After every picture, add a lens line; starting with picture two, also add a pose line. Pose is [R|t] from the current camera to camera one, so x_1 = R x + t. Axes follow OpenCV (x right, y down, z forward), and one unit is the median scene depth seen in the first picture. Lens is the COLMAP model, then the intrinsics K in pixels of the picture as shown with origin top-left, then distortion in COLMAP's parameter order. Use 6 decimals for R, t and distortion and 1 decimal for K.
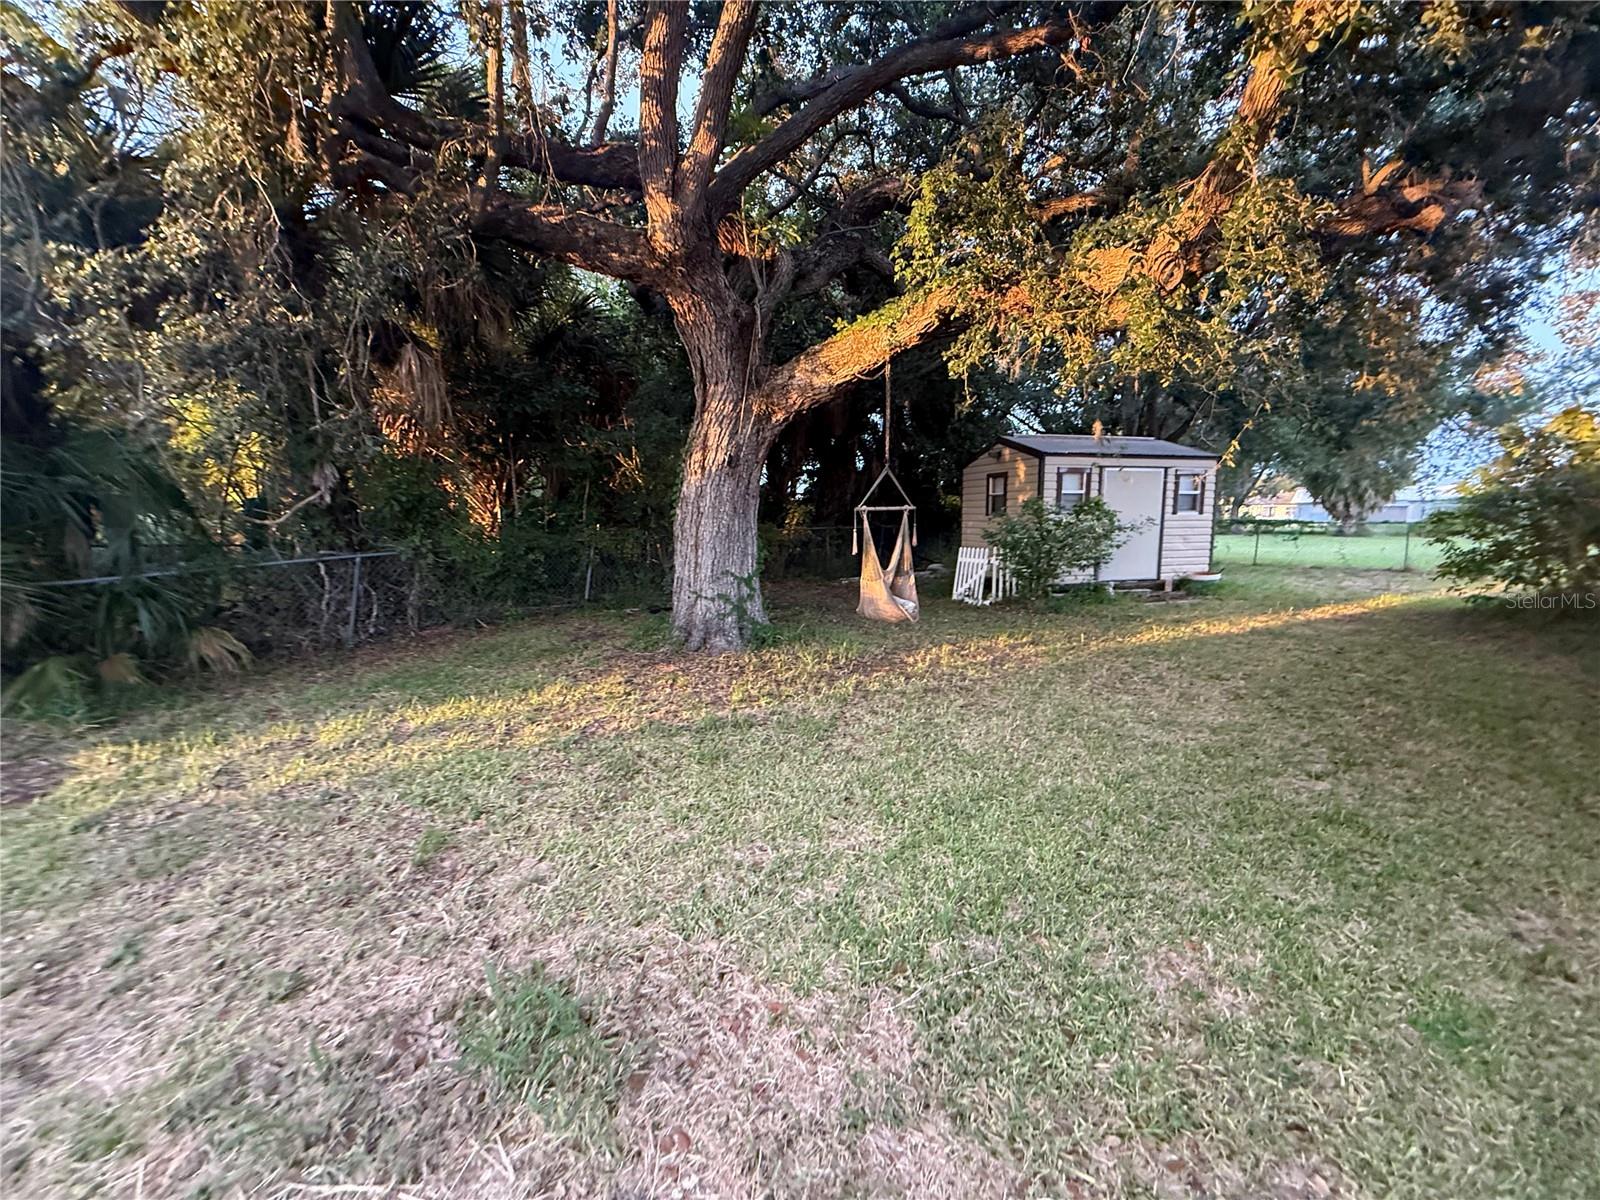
lens RADIAL K [[636.7, 0, 802.8], [0, 636.7, 600.7], [0, 0, 1]] dist [0.000678, 0.000048]
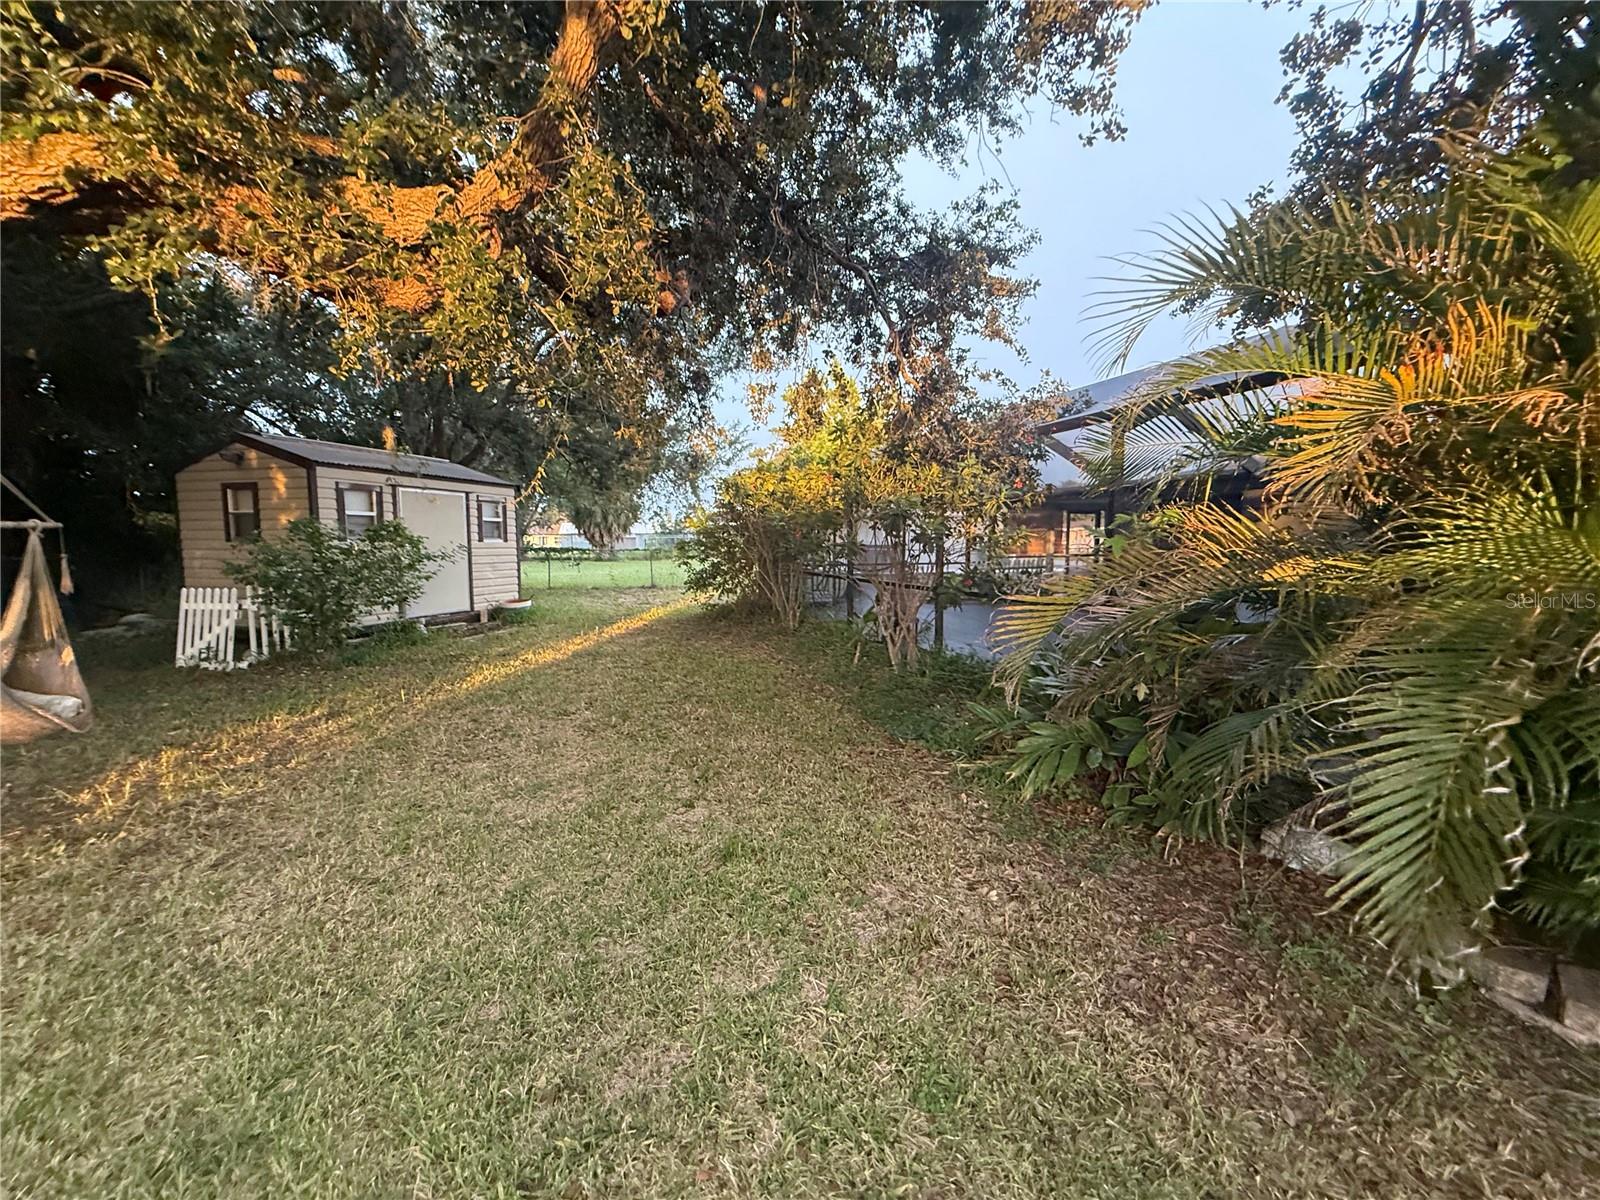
lens RADIAL K [[636.7, 0, 798.0], [0, 636.7, 599.6], [0, 0, 1]] dist [0.000678, 0.000048]
pose [[0.533363, -0.069546, 0.843023, 0.028344], [0.107836, 0.994073, 0.013781, -0.012063], [-0.838985, 0.083558, 0.537701, 0.102943]]
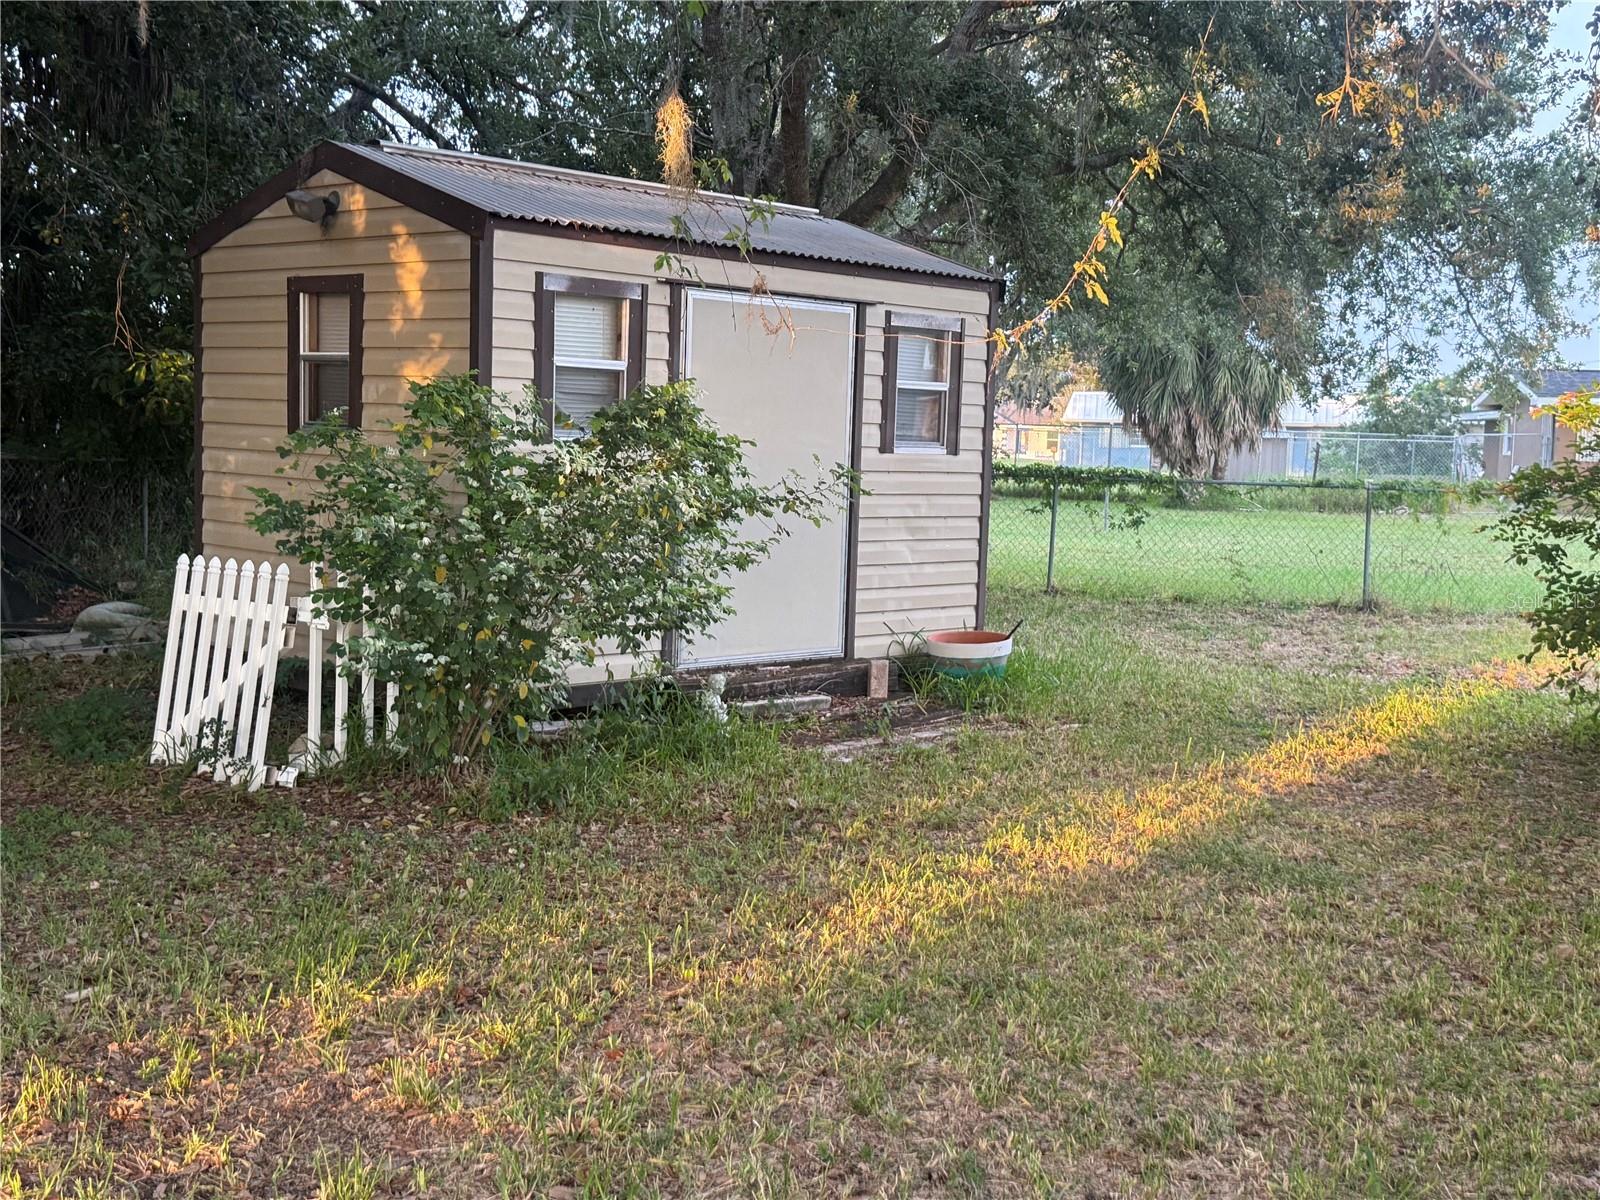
lens RADIAL K [[1887.7, 0, 808.0], [0, 1887.7, 601.3], [0, 0, 1]] dist [0.120060, 0.000000]
pose [[0.867293, -0.008309, 0.497729, 0.089170], [0.027178, 0.999160, -0.030678, -0.037054], [-0.497056, 0.040134, 0.866790, 0.227893]]
